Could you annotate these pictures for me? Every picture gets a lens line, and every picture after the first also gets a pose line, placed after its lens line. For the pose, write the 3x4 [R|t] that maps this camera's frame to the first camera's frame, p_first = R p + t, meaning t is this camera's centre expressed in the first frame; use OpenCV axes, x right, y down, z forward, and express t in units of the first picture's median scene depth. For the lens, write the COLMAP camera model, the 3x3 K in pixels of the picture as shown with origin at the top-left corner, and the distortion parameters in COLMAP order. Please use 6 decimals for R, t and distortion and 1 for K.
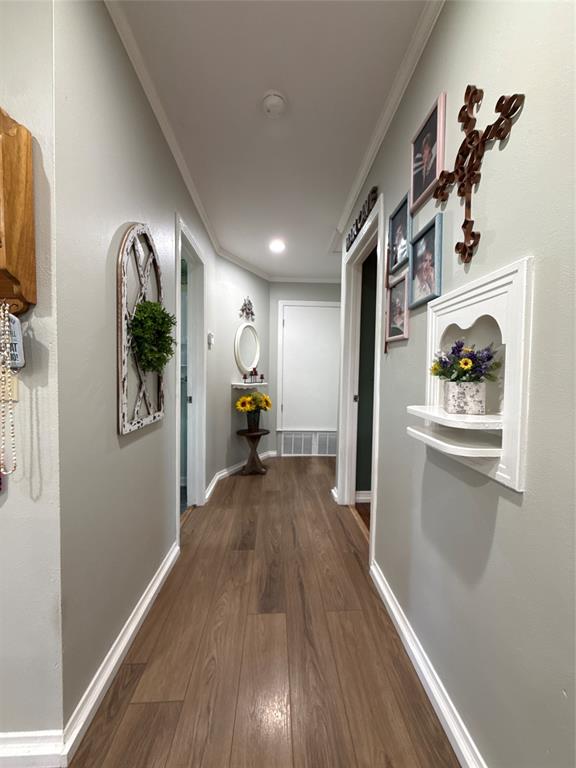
lens RADIAL K [[307.1, 0, 288.0], [0, 307.1, 384.0], [0, 0, 1]] dist [0.000187, -0.000425]
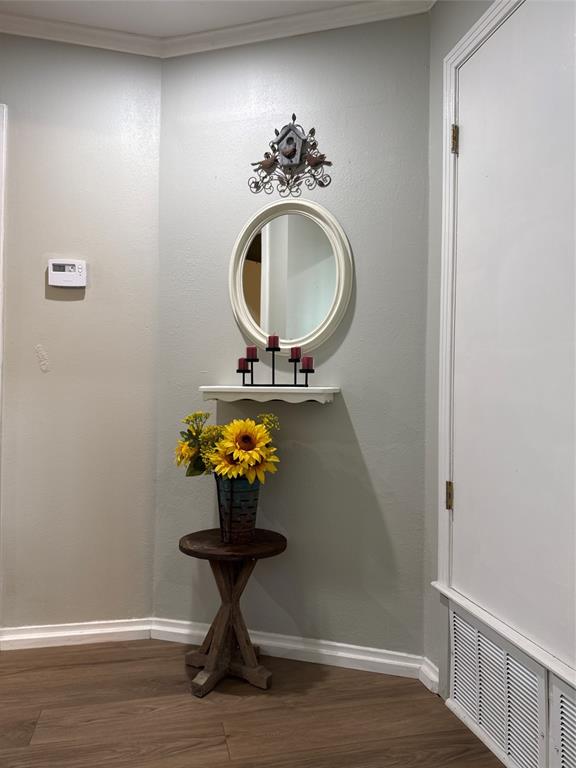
lens RADIAL K [[541.0, 0, 286.0], [0, 541.0, 387.3], [0, 0, 1]] dist [0.059983, -0.098544]
pose [[0.182843, -0.004862, -0.983130, 0.425411], [-0.051016, 0.998594, -0.014426, 0.004606], [0.981818, 0.052793, 0.182338, 0.914403]]
